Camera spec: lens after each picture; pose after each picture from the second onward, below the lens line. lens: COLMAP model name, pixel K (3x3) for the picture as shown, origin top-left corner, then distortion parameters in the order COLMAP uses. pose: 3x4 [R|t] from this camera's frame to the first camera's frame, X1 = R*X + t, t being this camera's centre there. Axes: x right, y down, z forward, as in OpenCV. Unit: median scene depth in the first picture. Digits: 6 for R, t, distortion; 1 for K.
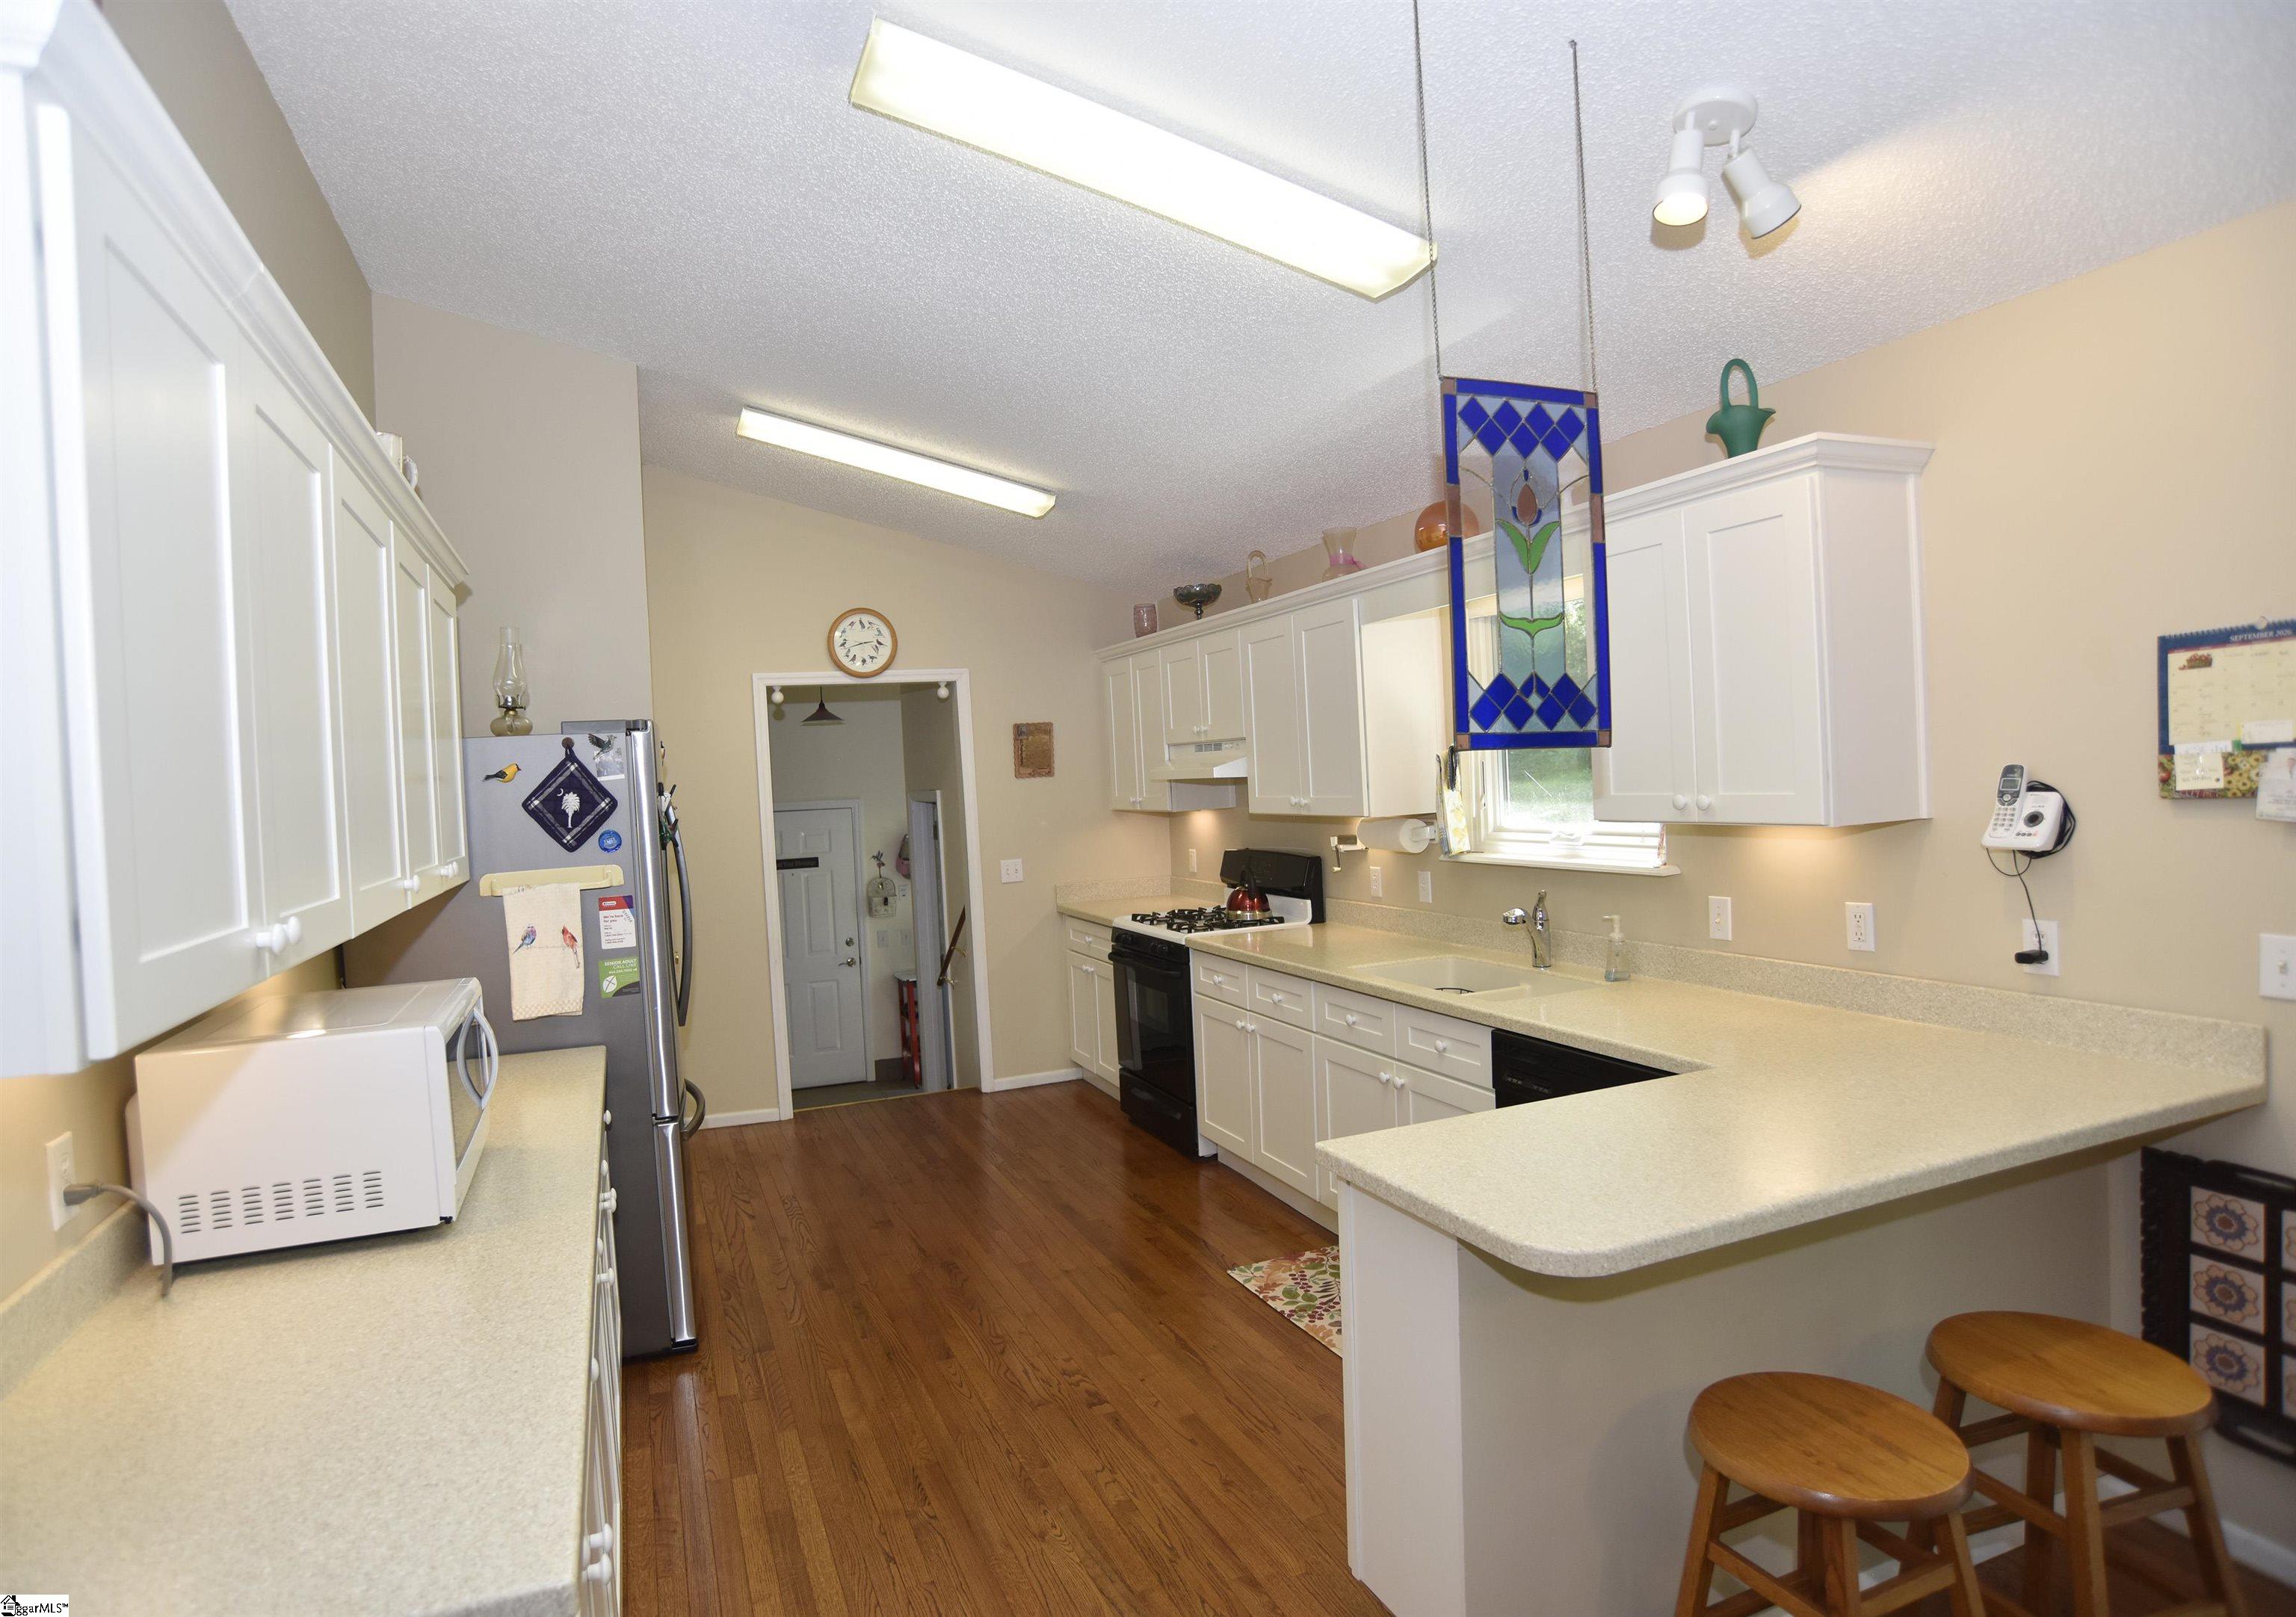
lens RADIAL K [[1233.3, 0, 1068.5], [0, 1233.3, 809.3], [0, 0, 1]] dist [-0.089696, 0.030895]
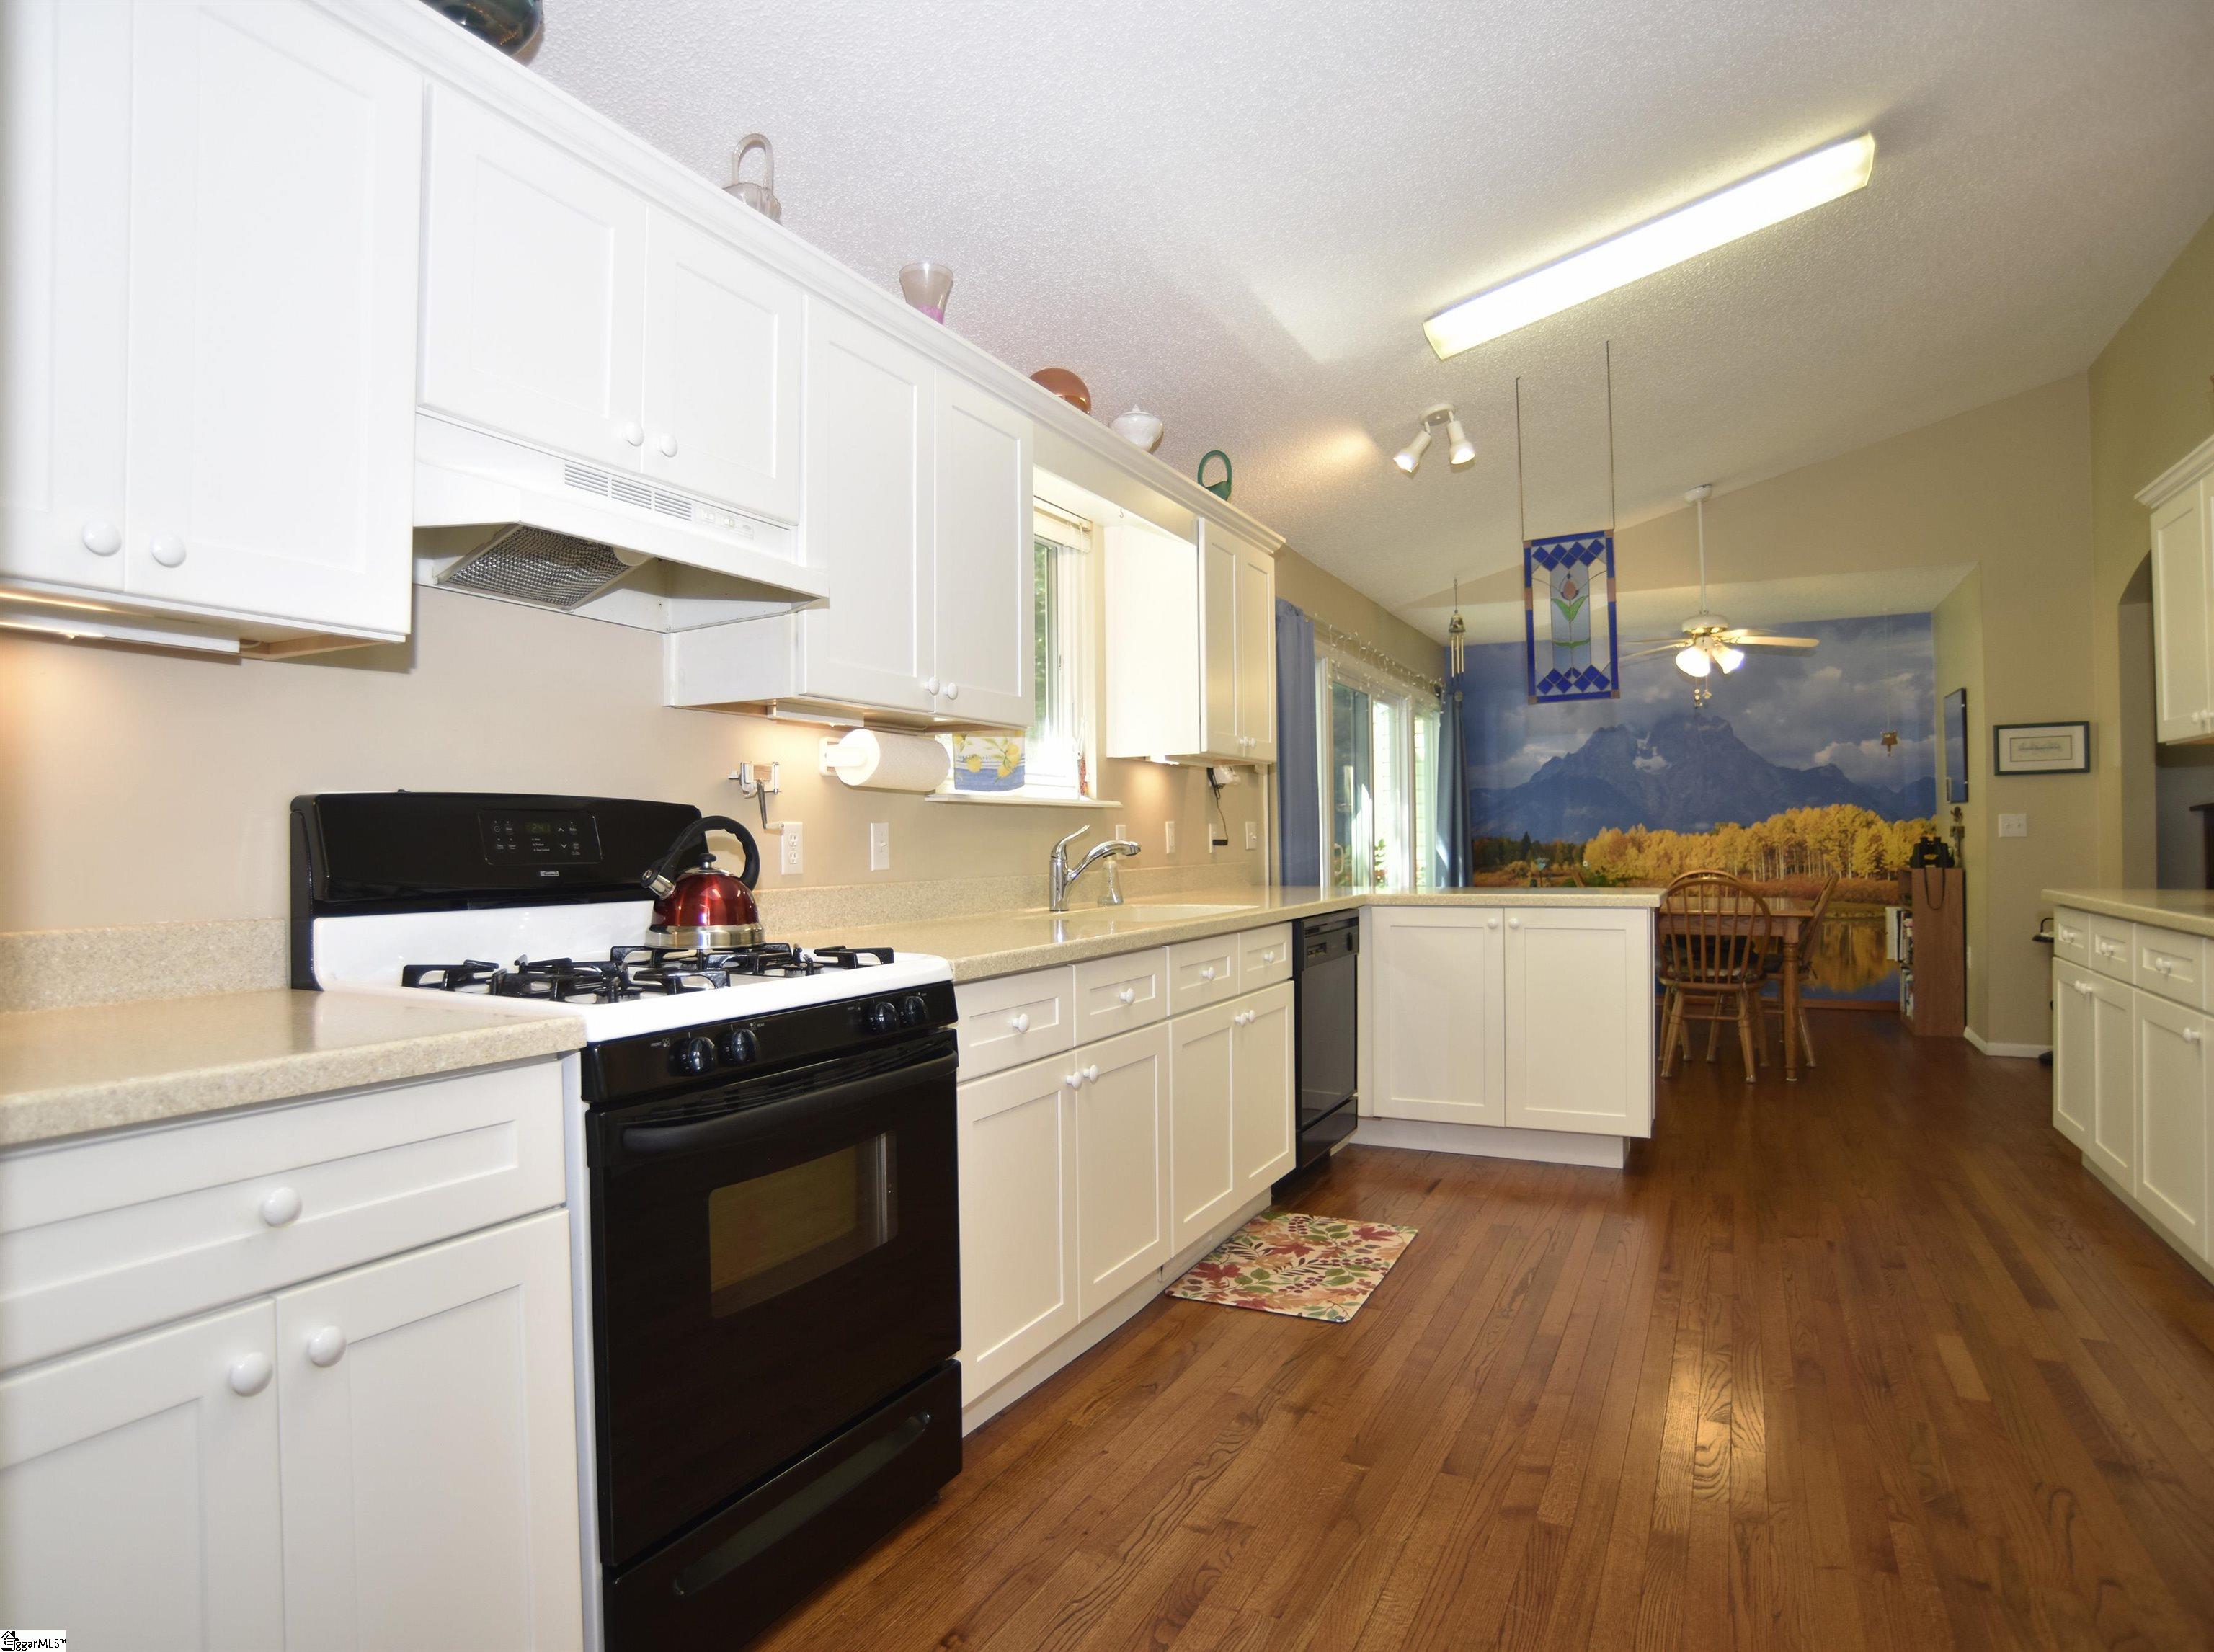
lens RADIAL K [[1270.7, 0, 1091.4], [0, 1270.7, 820.5], [0, 0, 1]] dist [-0.098290, 0.000129]
pose [[-0.674195, 0.070471, 0.735183, -0.352206], [0.066643, 0.997181, -0.034470, 0.098137], [-0.735540, 0.025755, -0.676991, 1.675632]]
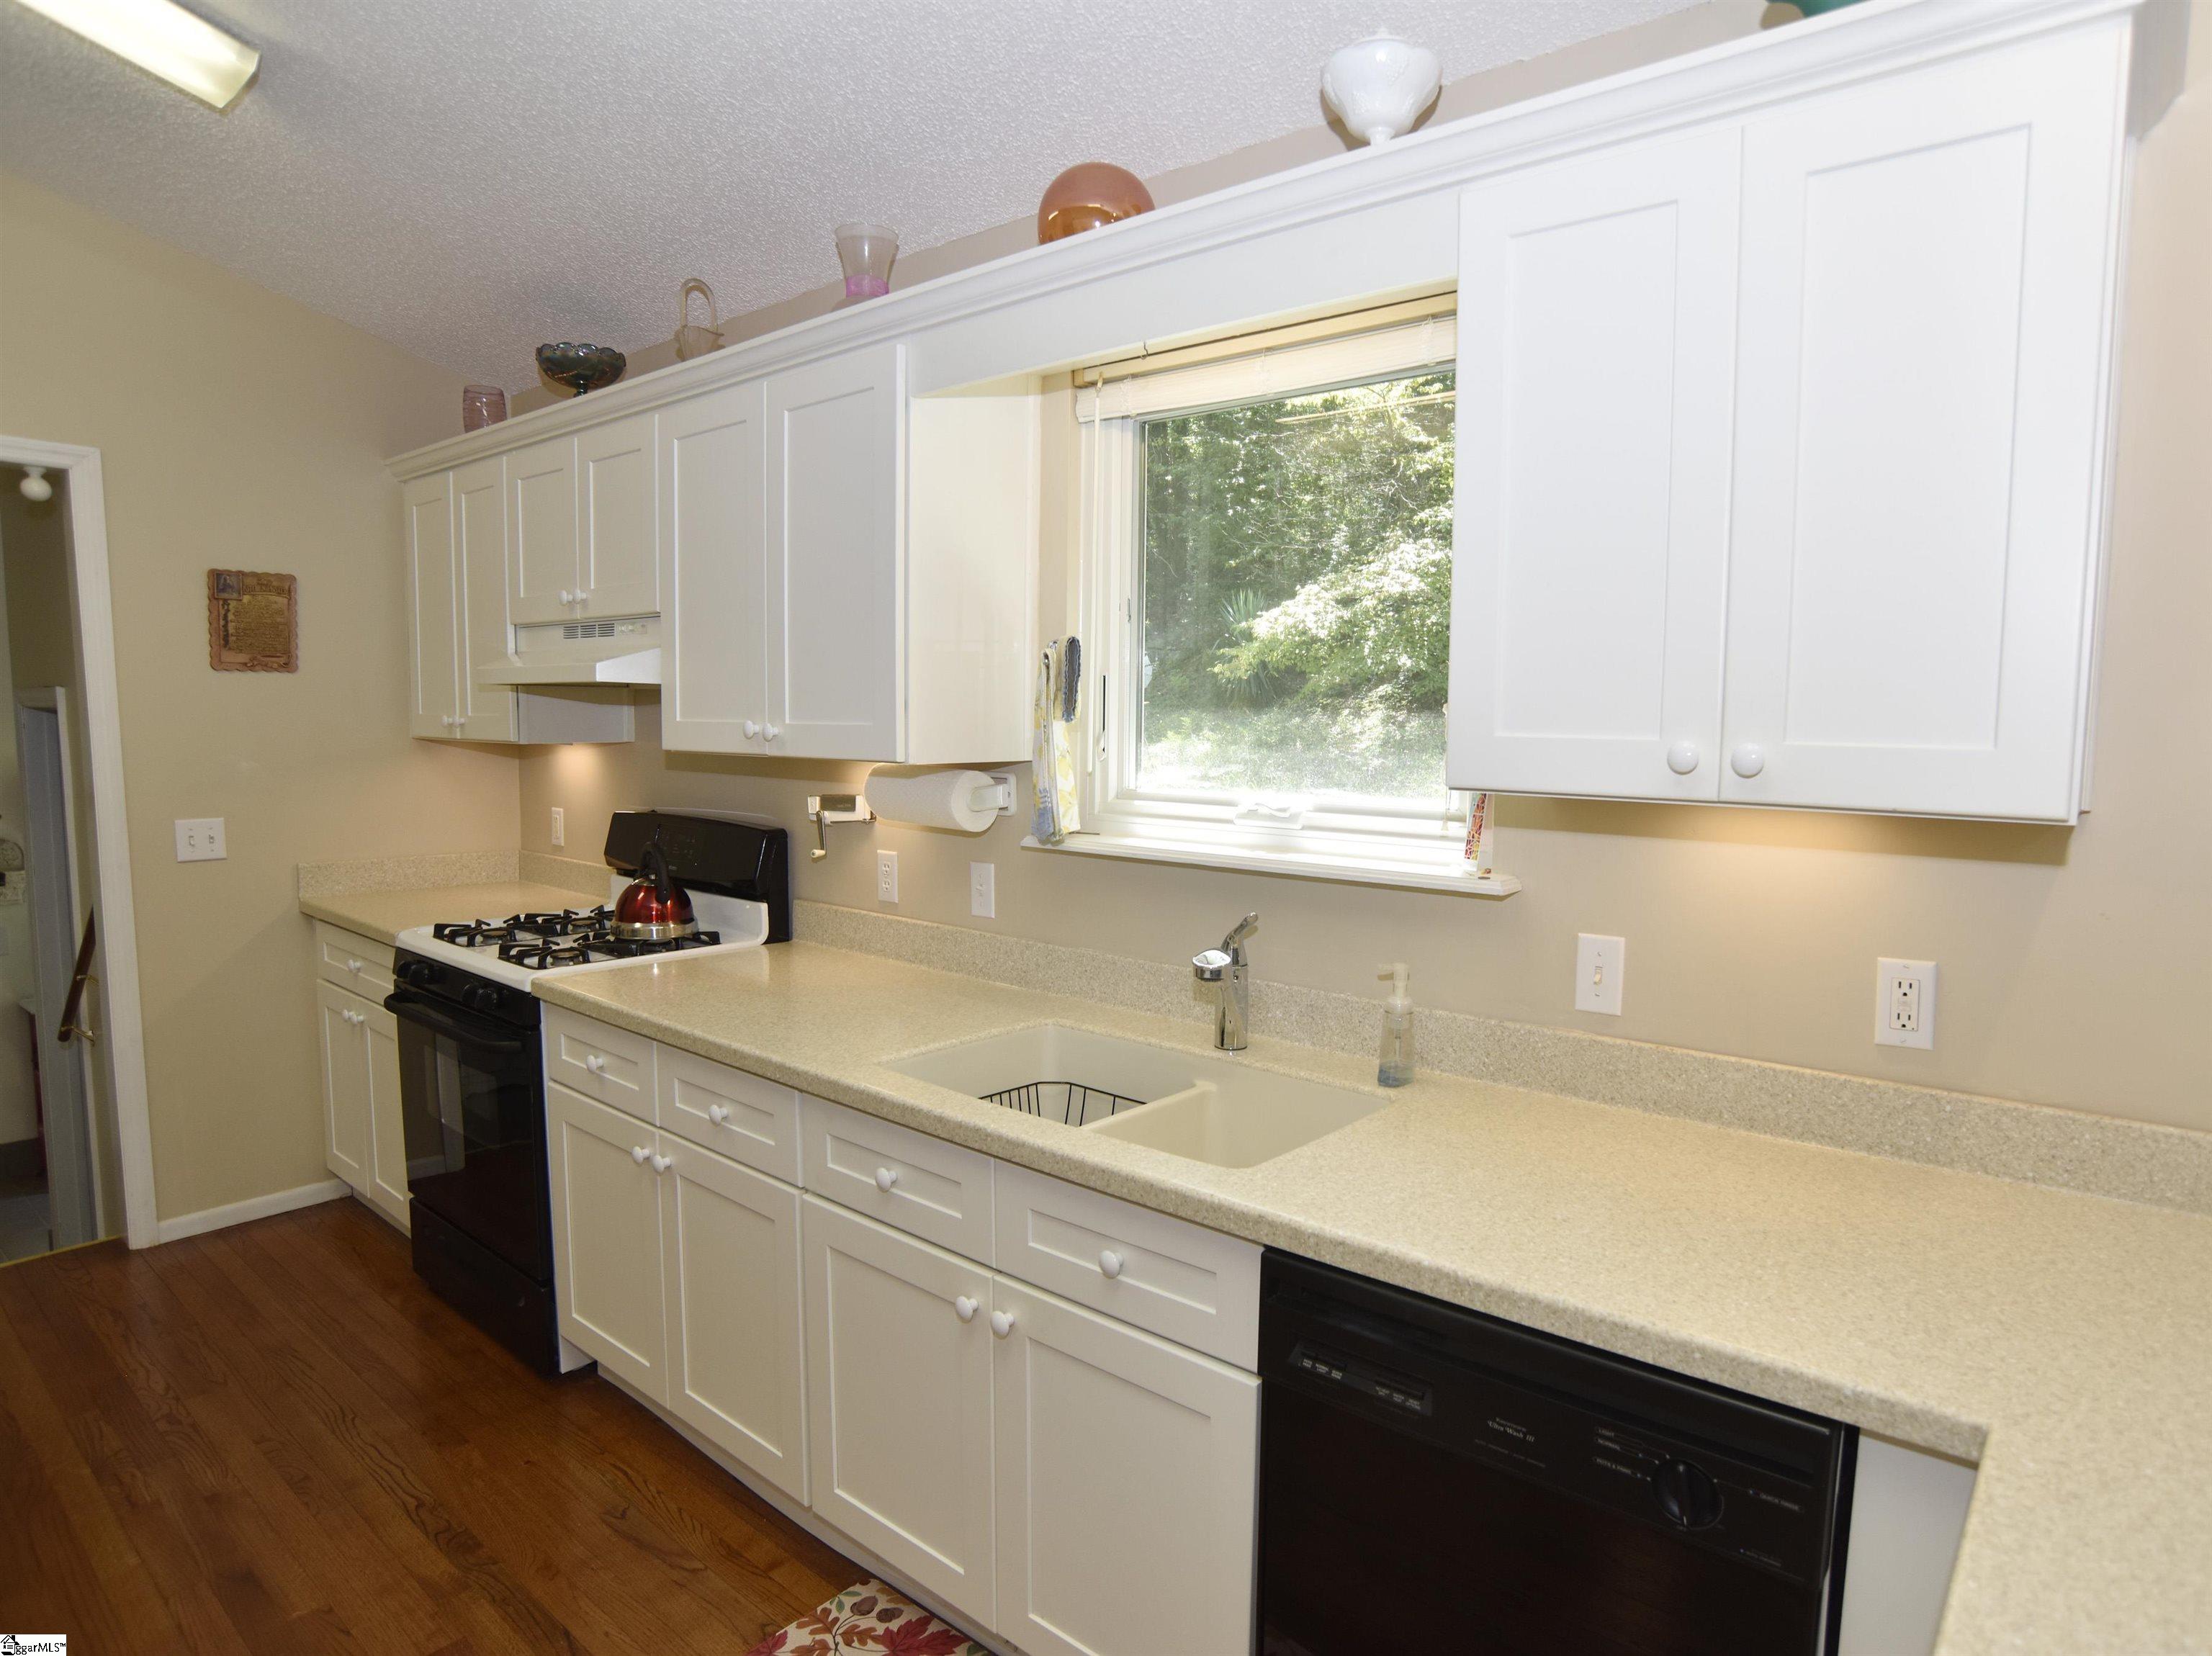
lens RADIAL K [[1265.8, 0, 1179.7], [0, 1265.8, 831.9], [0, 0, 1]] dist [-0.107387, 0.056663]
pose [[0.848806, 0.016196, 0.528456, 0.066871], [-0.044453, 0.998178, 0.040809, 0.009501], [-0.526832, -0.058130, 0.847979, 0.544299]]
